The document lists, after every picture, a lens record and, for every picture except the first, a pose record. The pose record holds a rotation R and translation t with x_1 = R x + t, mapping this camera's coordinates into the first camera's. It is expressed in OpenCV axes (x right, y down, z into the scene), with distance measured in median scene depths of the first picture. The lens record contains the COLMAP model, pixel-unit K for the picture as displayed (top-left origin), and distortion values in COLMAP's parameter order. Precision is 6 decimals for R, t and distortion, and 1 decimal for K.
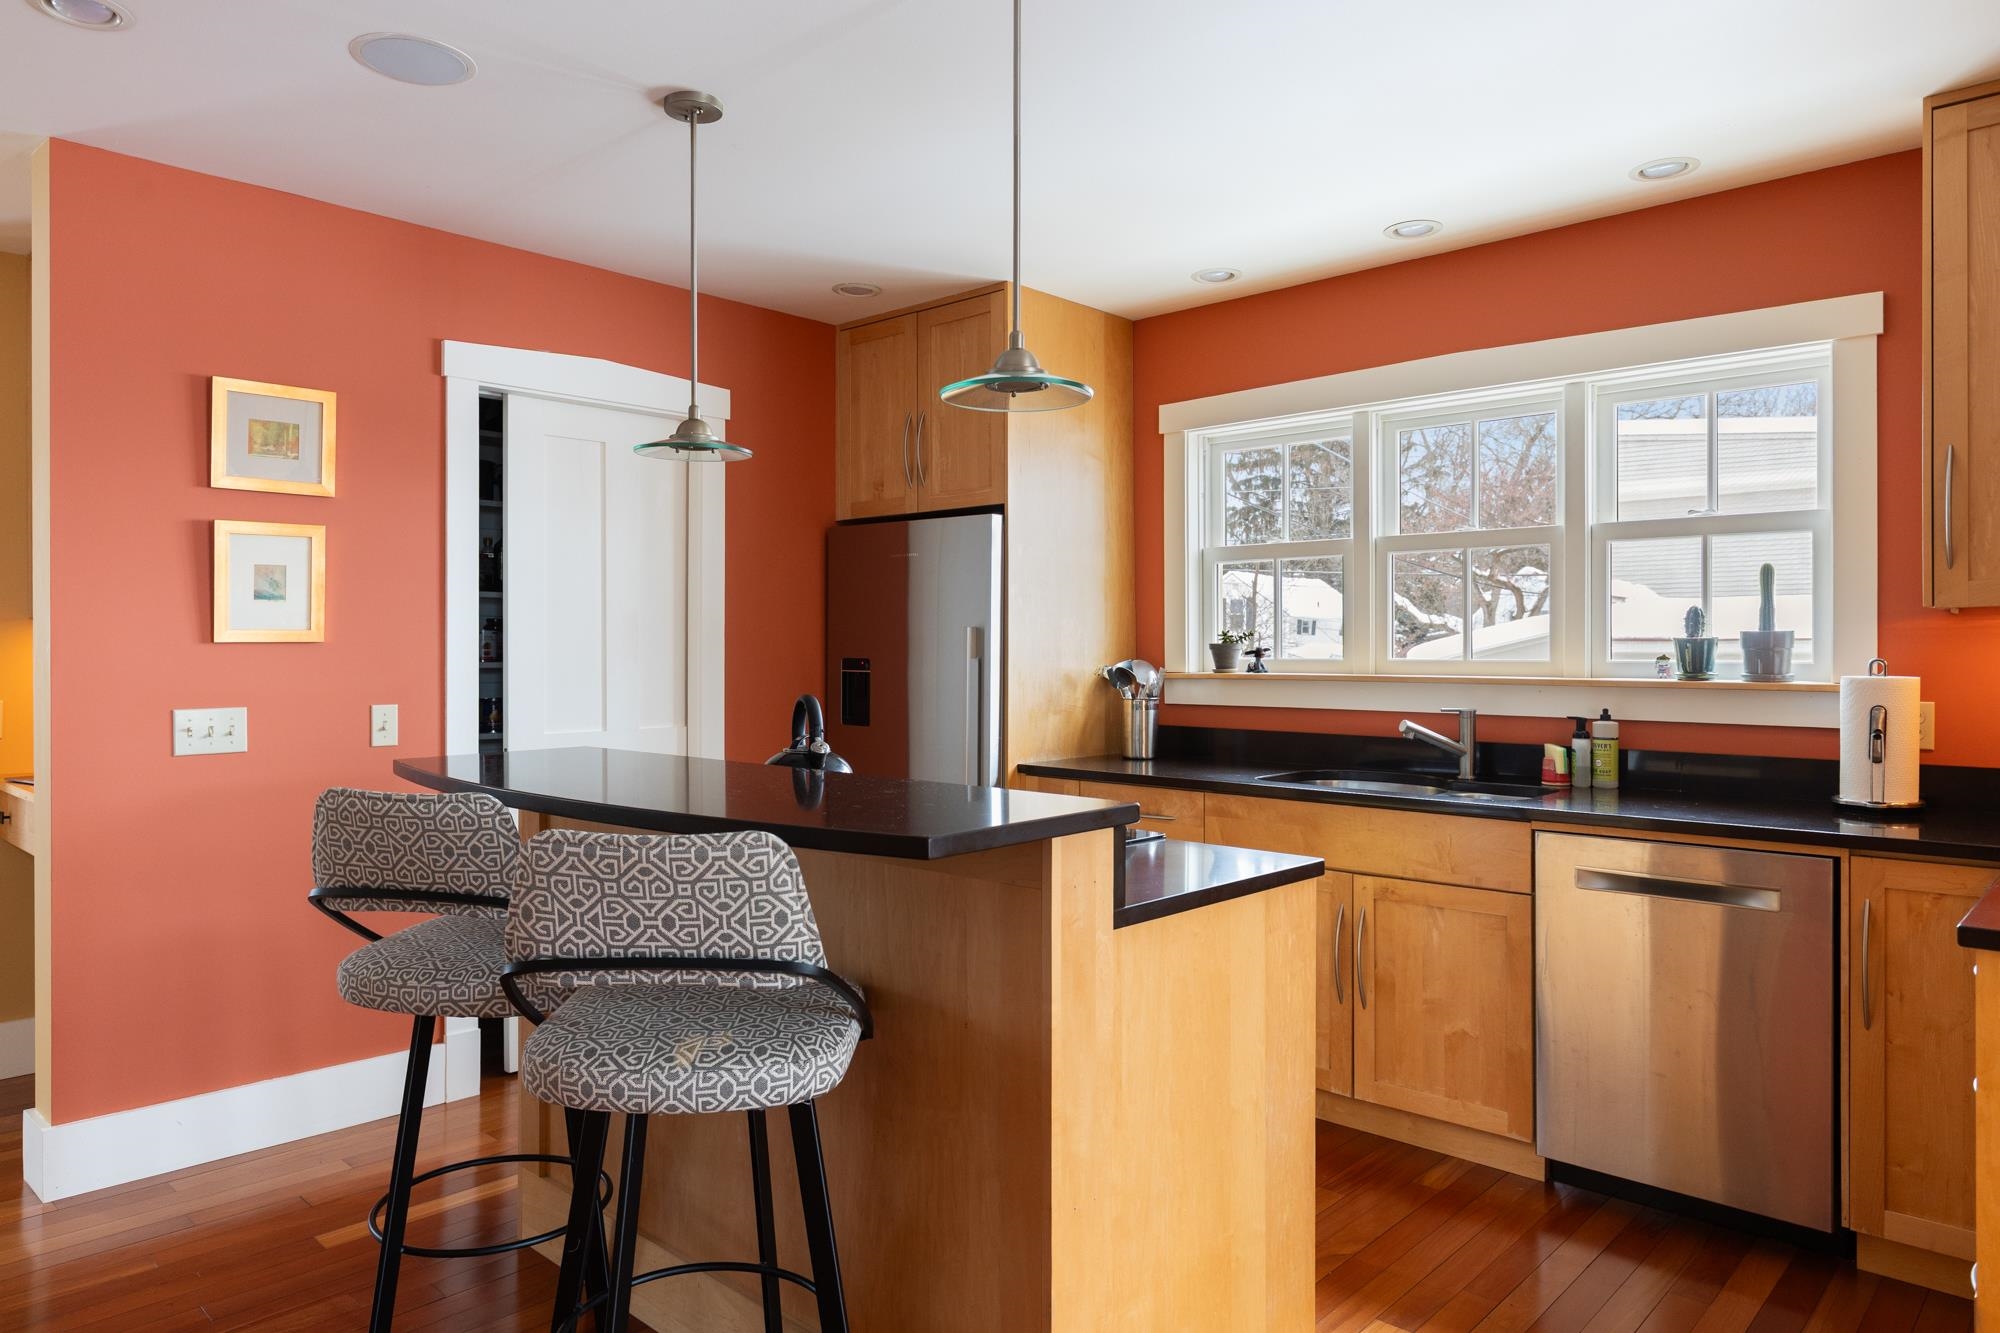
lens RADIAL K [[1295.6, 0, 1007.5], [0, 1295.6, 647.3], [0, 0, 1]] dist [-0.006433, 0.006228]
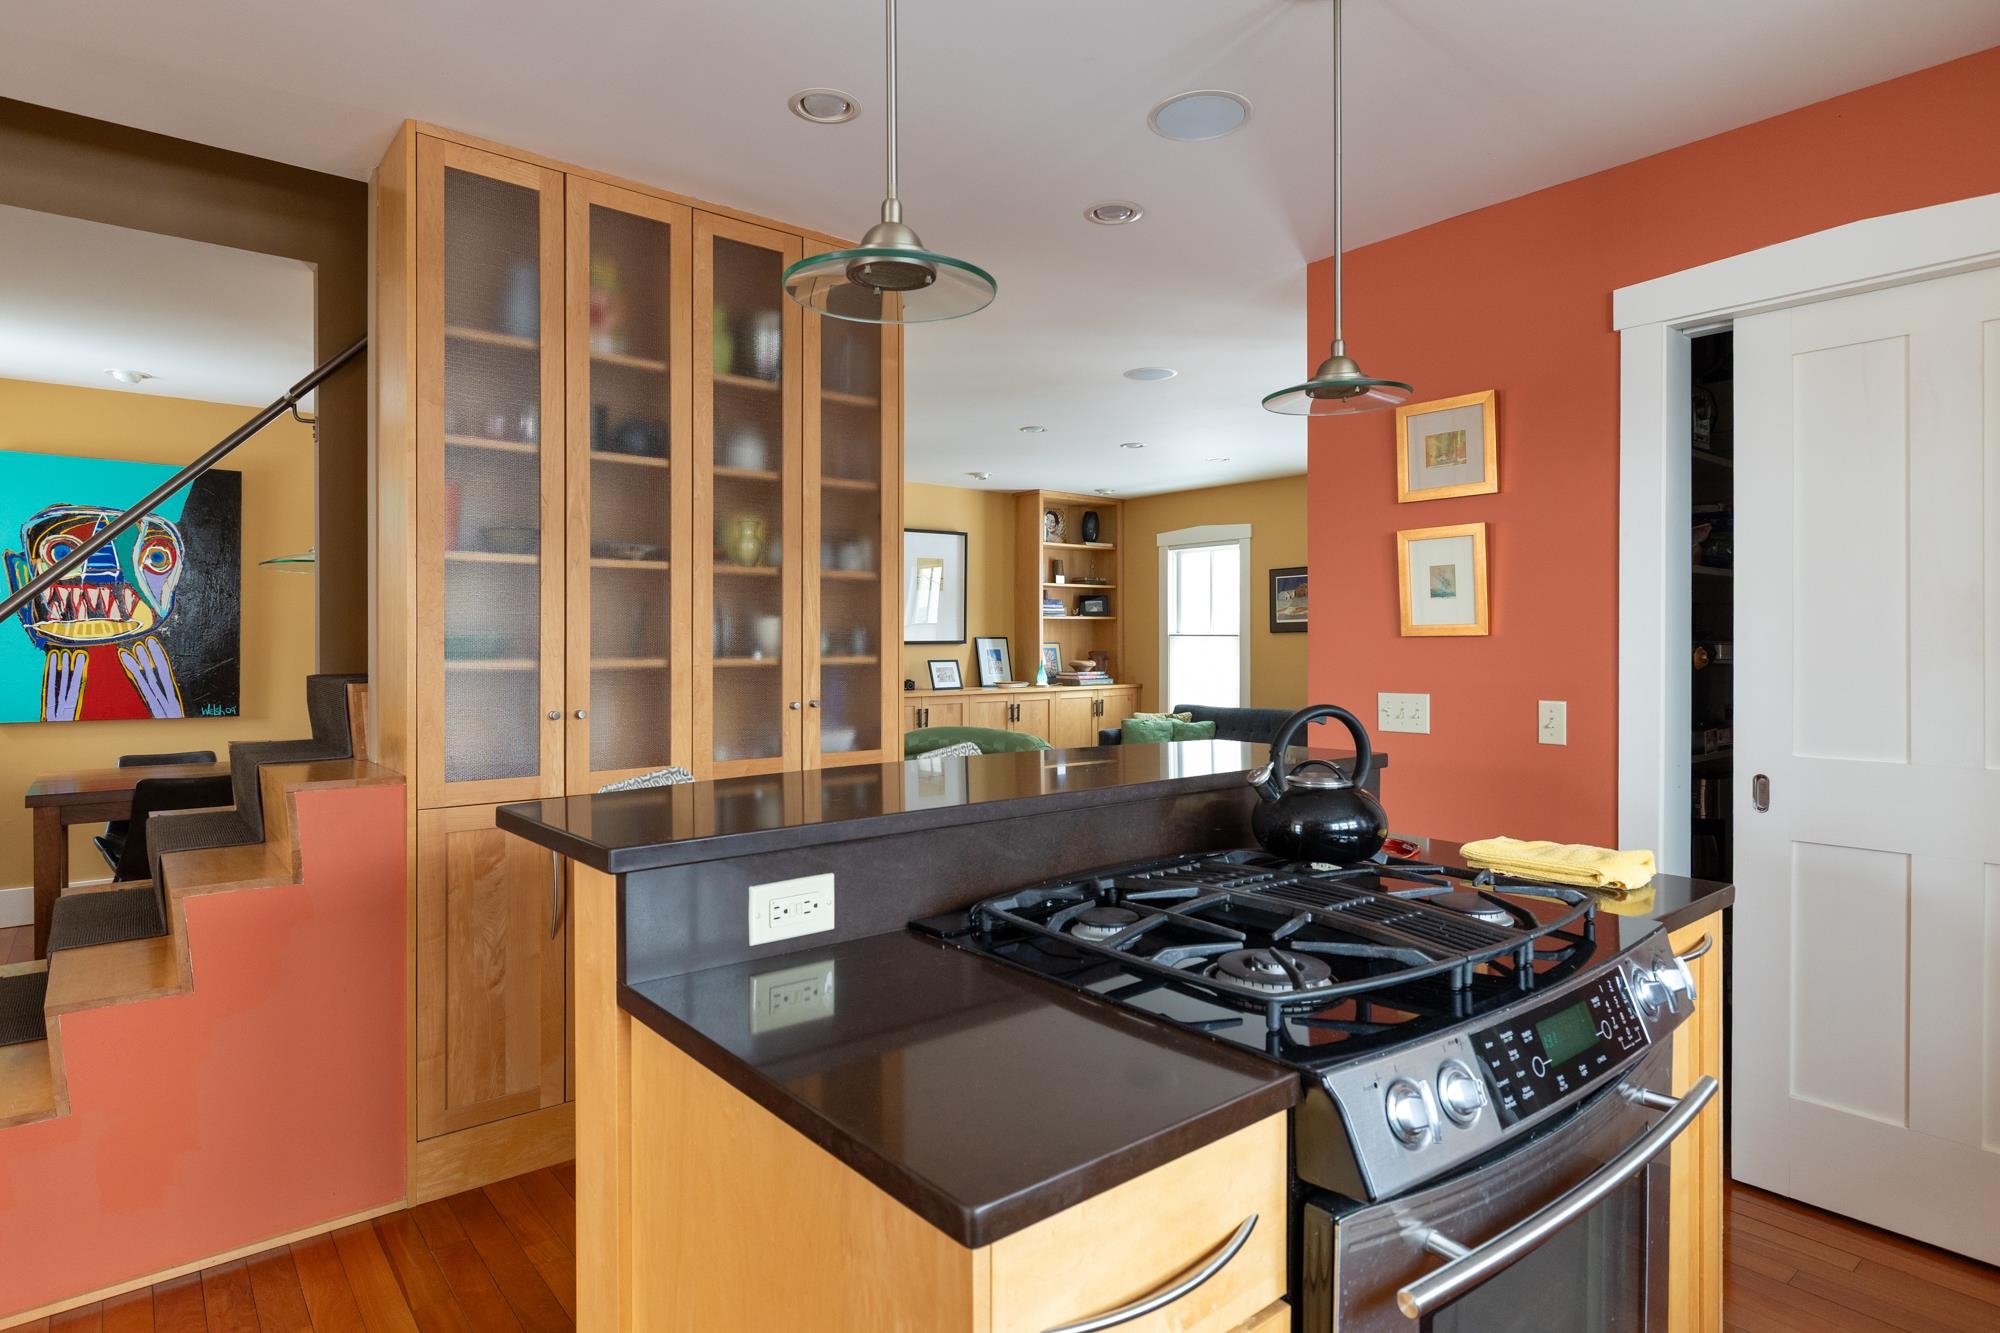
lens RADIAL K [[1091.8, 0, 1000.2], [0, 1091.8, 651.4], [0, 0, 1]] dist [-0.002506, 0.001011]
pose [[-0.138222, 0.008446, -0.990365, 0.402403], [-0.001414, 0.999961, 0.008725, 0.001655], [0.990400, 0.002606, -0.138205, 0.773347]]
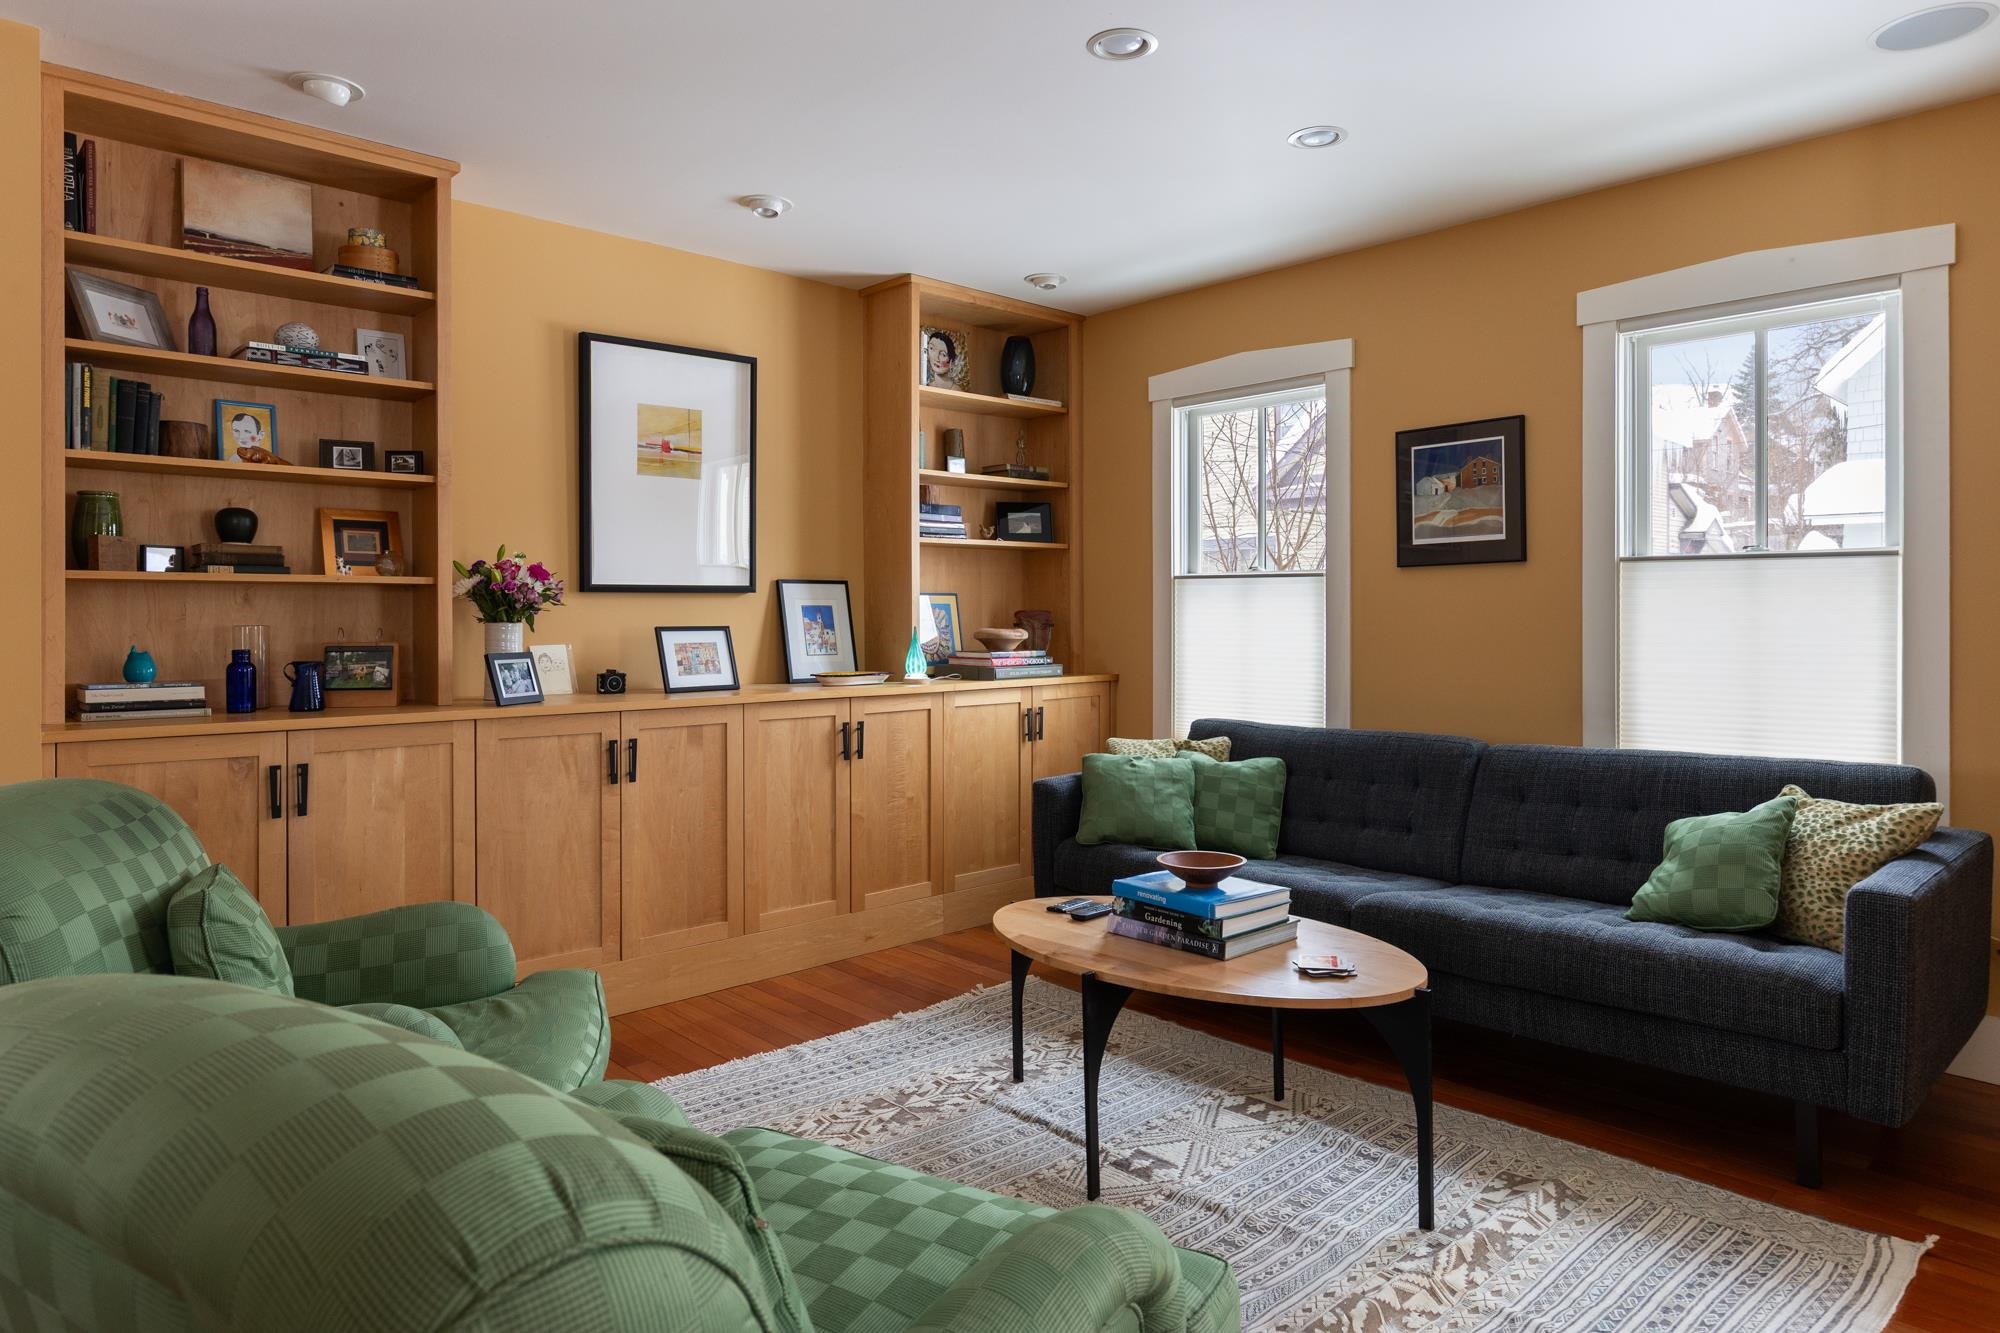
lens RADIAL K [[1213.1, 0, 1029.4], [0, 1213.1, 613.5], [0, 0, 1]] dist [-0.006517, -0.001816]
pose [[-0.056998, -0.000683, -0.998374, -0.777345], [-0.001363, 0.999999, -0.000606, 0.029049], [0.998373, 0.001326, -0.056999, 0.723097]]
